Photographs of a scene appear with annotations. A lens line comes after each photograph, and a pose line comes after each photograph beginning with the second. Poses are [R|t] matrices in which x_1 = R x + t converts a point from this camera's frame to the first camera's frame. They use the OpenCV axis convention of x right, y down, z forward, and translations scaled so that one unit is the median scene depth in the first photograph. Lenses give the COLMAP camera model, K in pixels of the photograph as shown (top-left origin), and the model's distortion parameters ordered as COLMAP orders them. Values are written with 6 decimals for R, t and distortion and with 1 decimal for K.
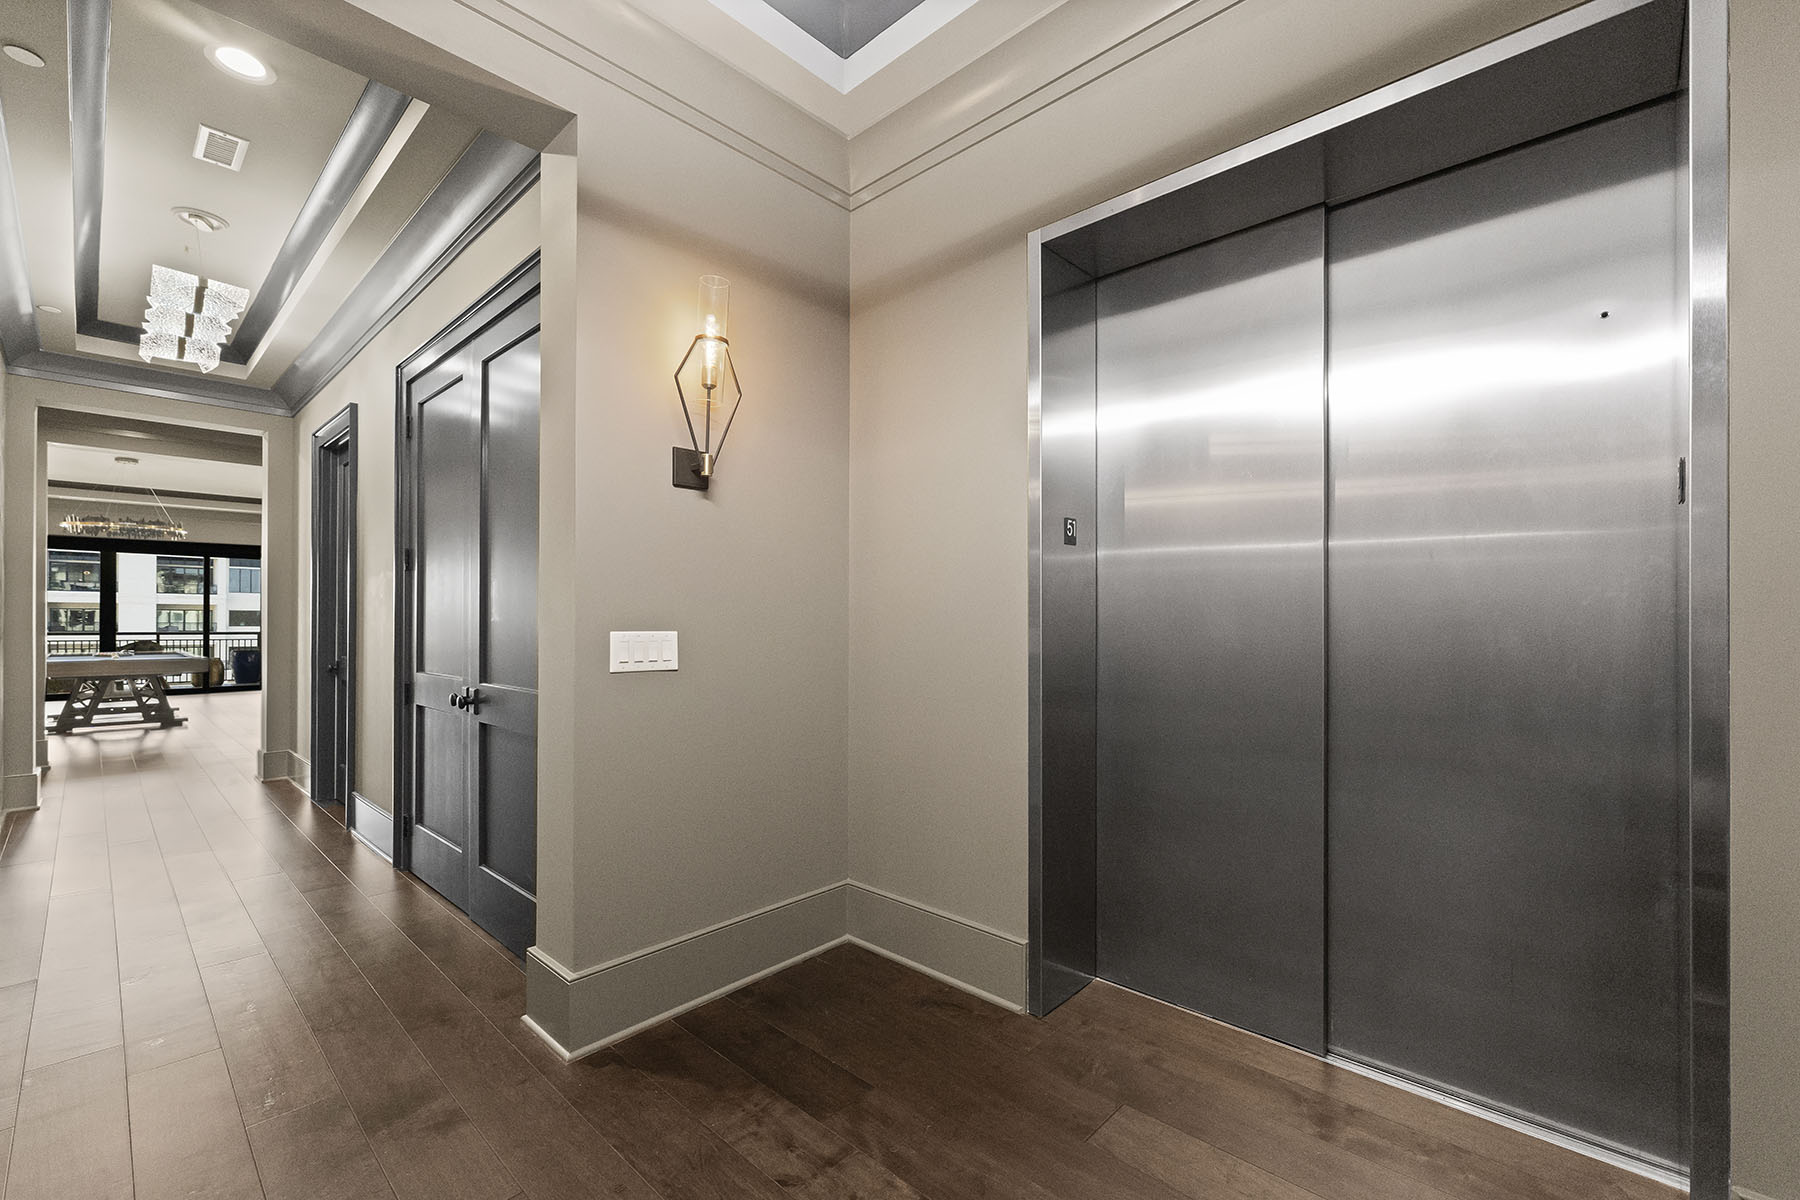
lens RADIAL K [[768.8, 0, 890.0], [0, 768.8, 610.3], [0, 0, 1]] dist [-0.004043, -0.000432]
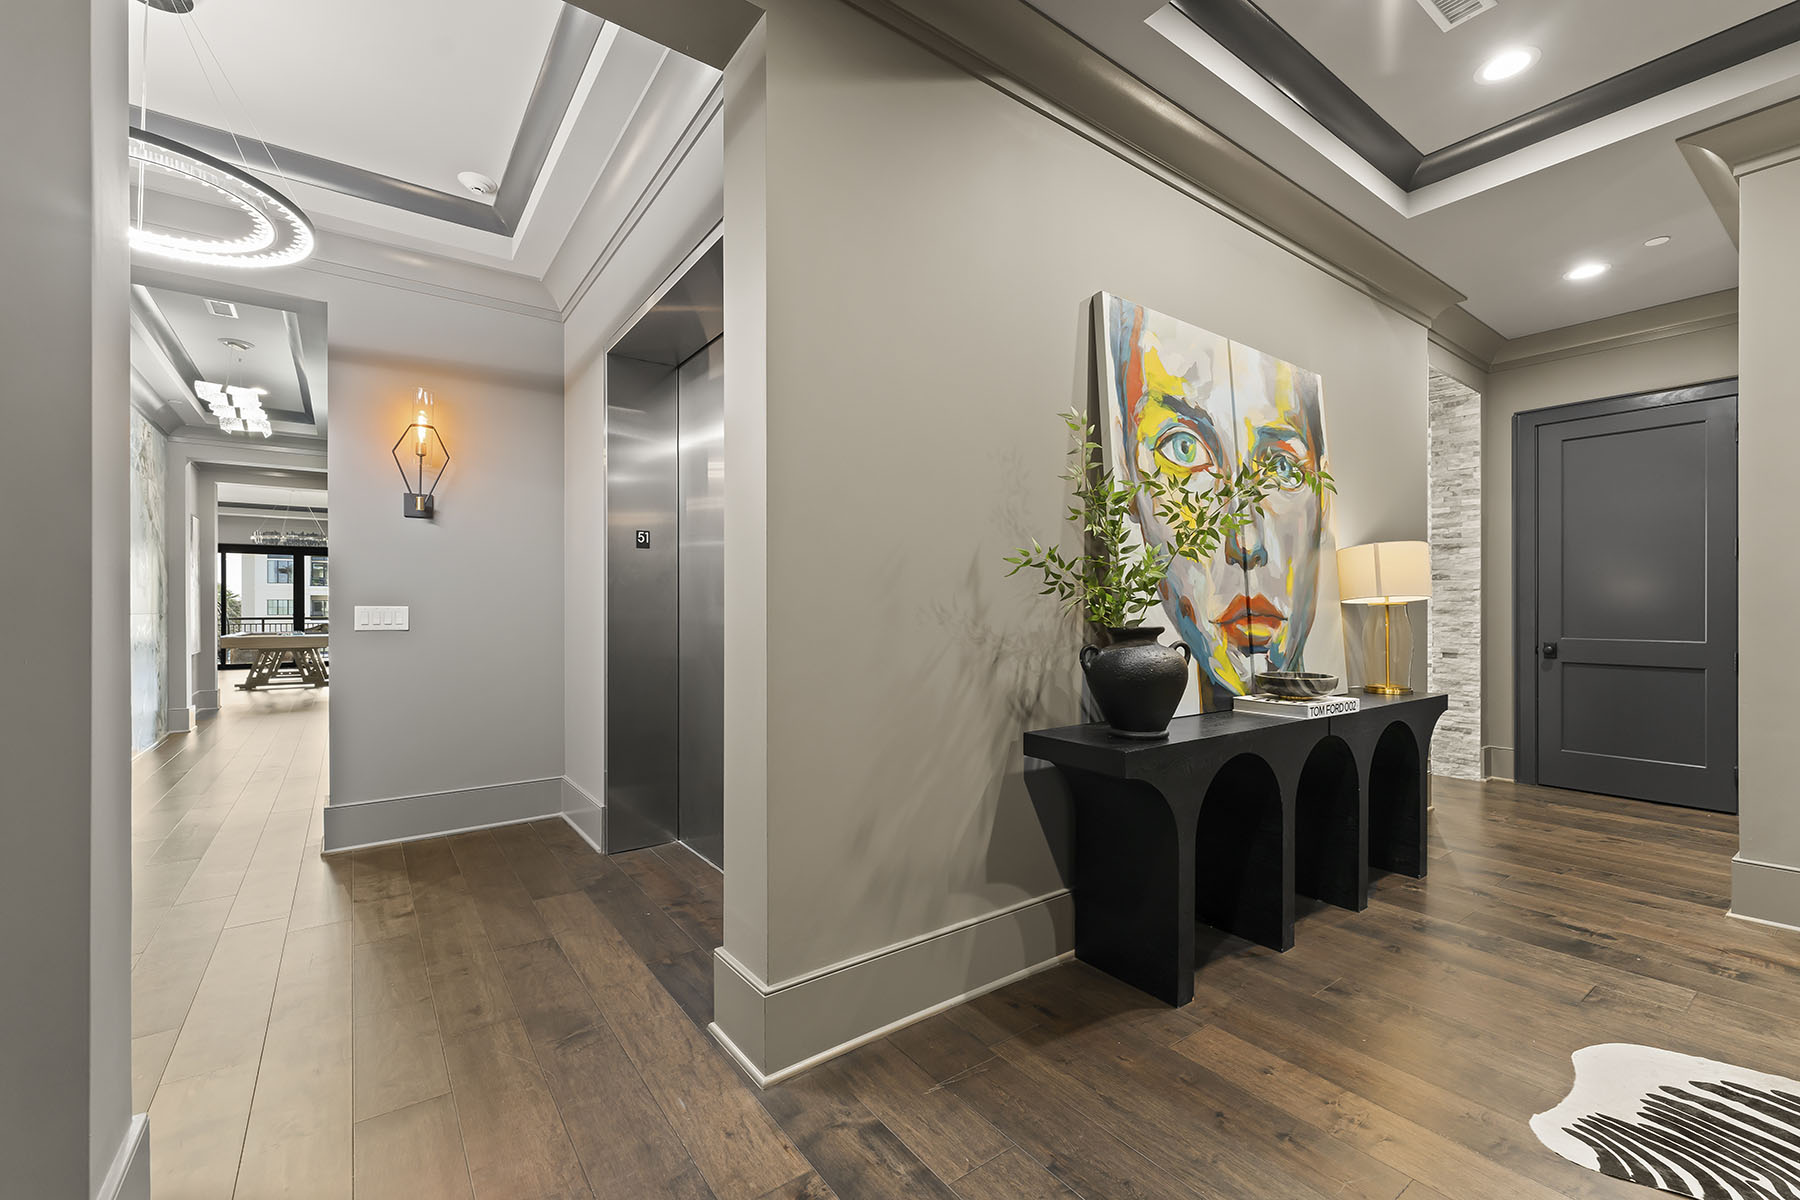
lens RADIAL K [[768.8, 0, 917.6], [0, 768.8, 604.0], [0, 0, 1]] dist [-0.004043, -0.000432]
pose [[0.982523, -0.003525, -0.186108, 0.905618], [0.004228, 0.999985, 0.003382, 0.017903], [0.186094, -0.004110, 0.982523, -0.329583]]
